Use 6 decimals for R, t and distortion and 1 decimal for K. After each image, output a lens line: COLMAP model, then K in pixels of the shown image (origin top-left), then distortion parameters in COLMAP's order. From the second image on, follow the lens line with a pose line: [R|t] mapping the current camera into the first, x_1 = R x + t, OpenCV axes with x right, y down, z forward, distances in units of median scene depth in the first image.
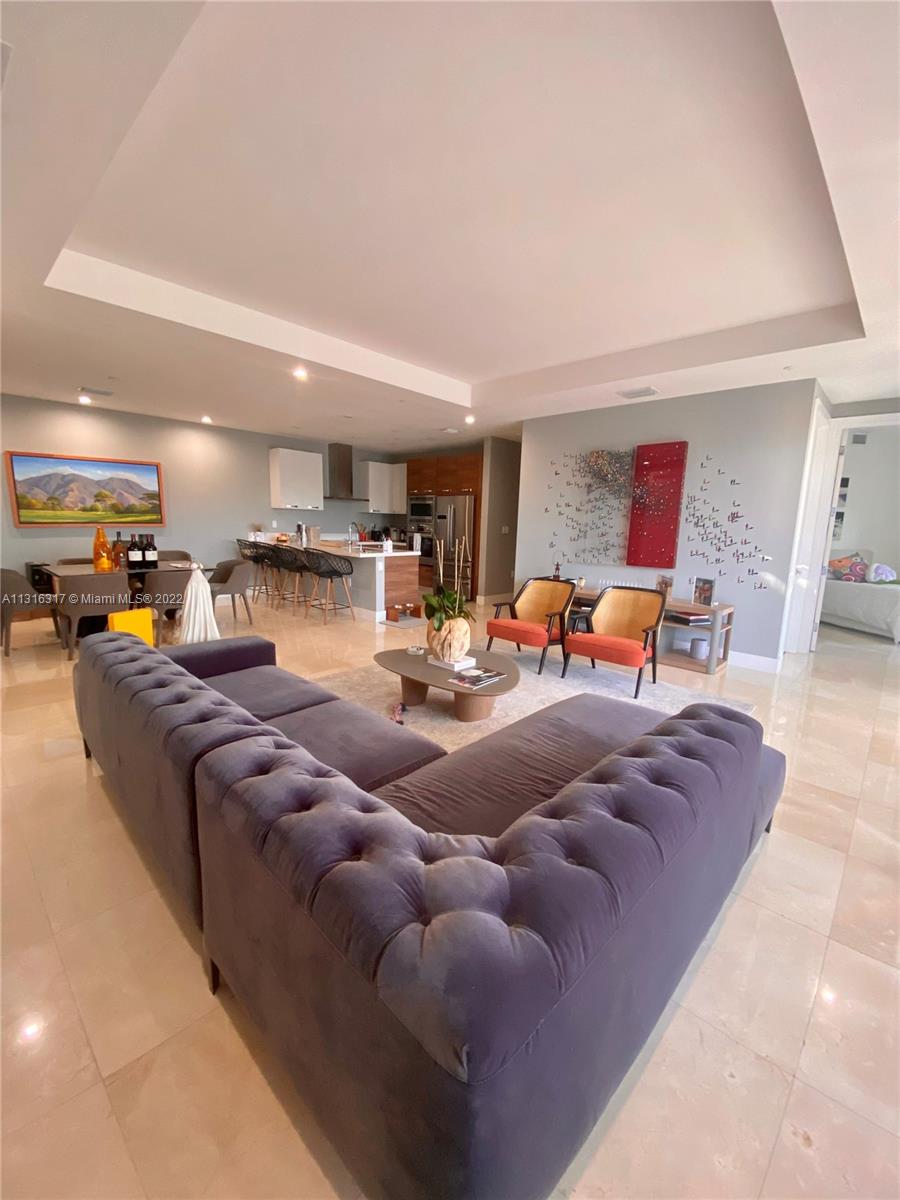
lens RADIAL K [[488.8, 0, 450.6], [0, 488.8, 604.2], [0, 0, 1]] dist [-0.002860, -0.000140]
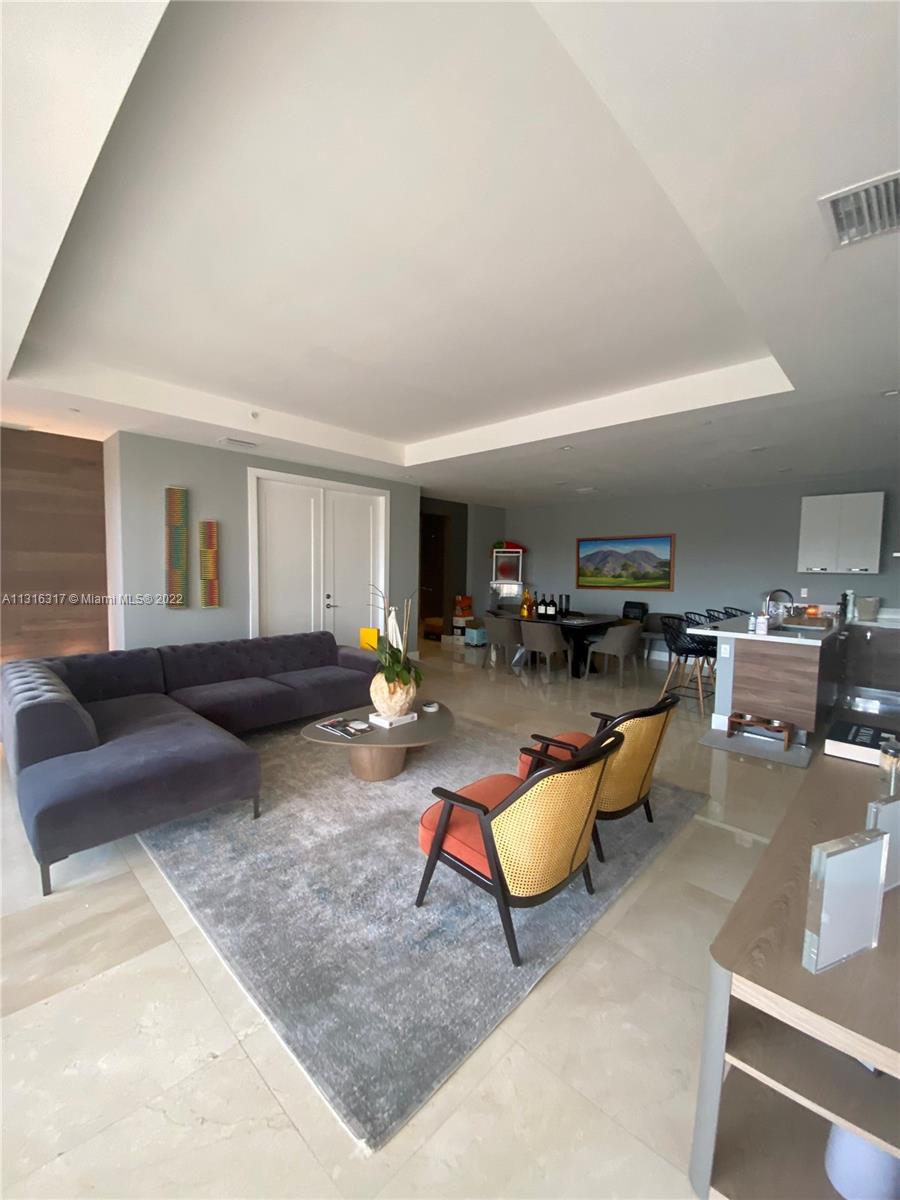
lens RADIAL K [[488.8, 0, 450.5], [0, 488.8, 601.3], [0, 0, 1]] dist [-0.002860, -0.000140]
pose [[-0.005389, 0.037710, -0.999274, 0.553628], [-0.185785, 0.981853, 0.038054, -0.100076], [0.982576, 0.185855, 0.001715, 0.592626]]
